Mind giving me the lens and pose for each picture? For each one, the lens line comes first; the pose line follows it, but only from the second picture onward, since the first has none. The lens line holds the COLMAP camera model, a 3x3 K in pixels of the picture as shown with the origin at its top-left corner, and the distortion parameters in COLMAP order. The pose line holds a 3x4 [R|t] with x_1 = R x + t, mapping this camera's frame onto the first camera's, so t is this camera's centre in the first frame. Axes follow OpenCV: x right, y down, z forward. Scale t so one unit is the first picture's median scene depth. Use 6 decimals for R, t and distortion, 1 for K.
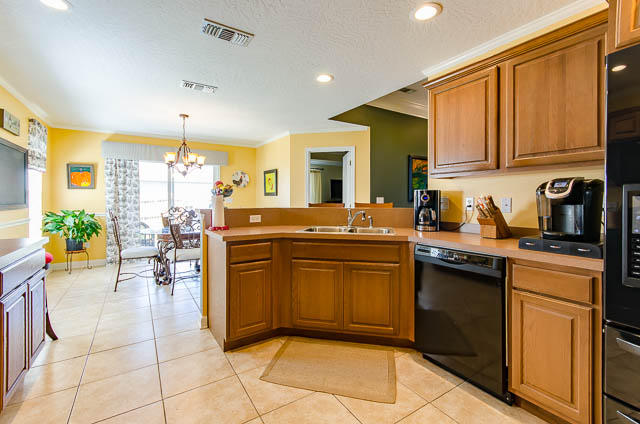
lens RADIAL K [[283.7, 0, 320.5], [0, 283.7, 197.5], [0, 0, 1]] dist [0.001809, 0.000253]
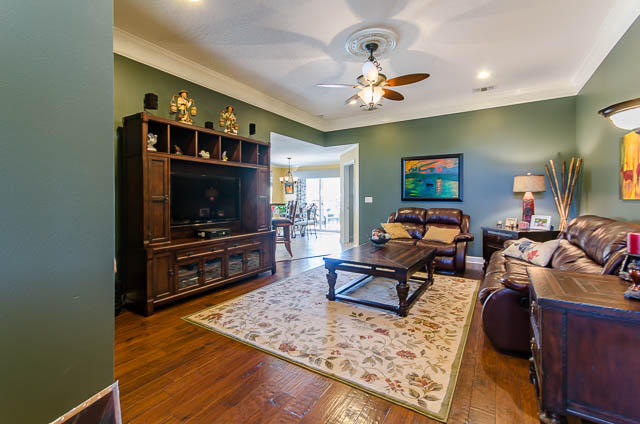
lens RADIAL K [[283.7, 0, 320.5], [0, 283.7, 197.5], [0, 0, 1]] dist [0.001809, 0.000253]
pose [[0.419072, -0.002532, -0.907949, 1.311178], [0.002477, 0.999996, -0.001646, 0.002107], [0.907950, -0.001559, 0.419077, 0.295632]]
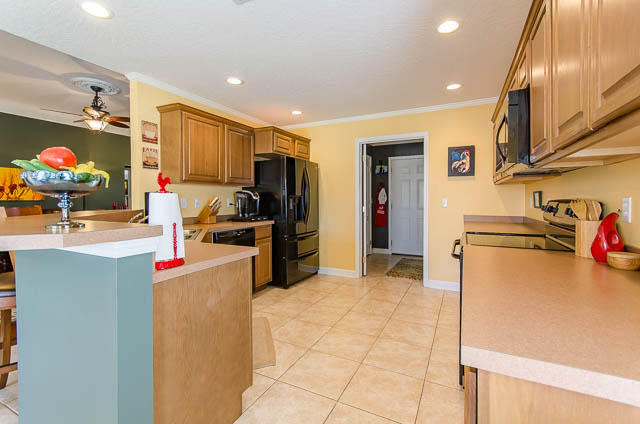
lens RADIAL K [[283.7, 0, 320.5], [0, 283.7, 197.5], [0, 0, 1]] dist [0.001809, 0.000253]
pose [[-0.497091, 0.005859, 0.867679, -0.462475], [0.000842, 0.999980, -0.006270, 0.000823], [-0.867698, -0.002386, -0.497086, 0.513825]]
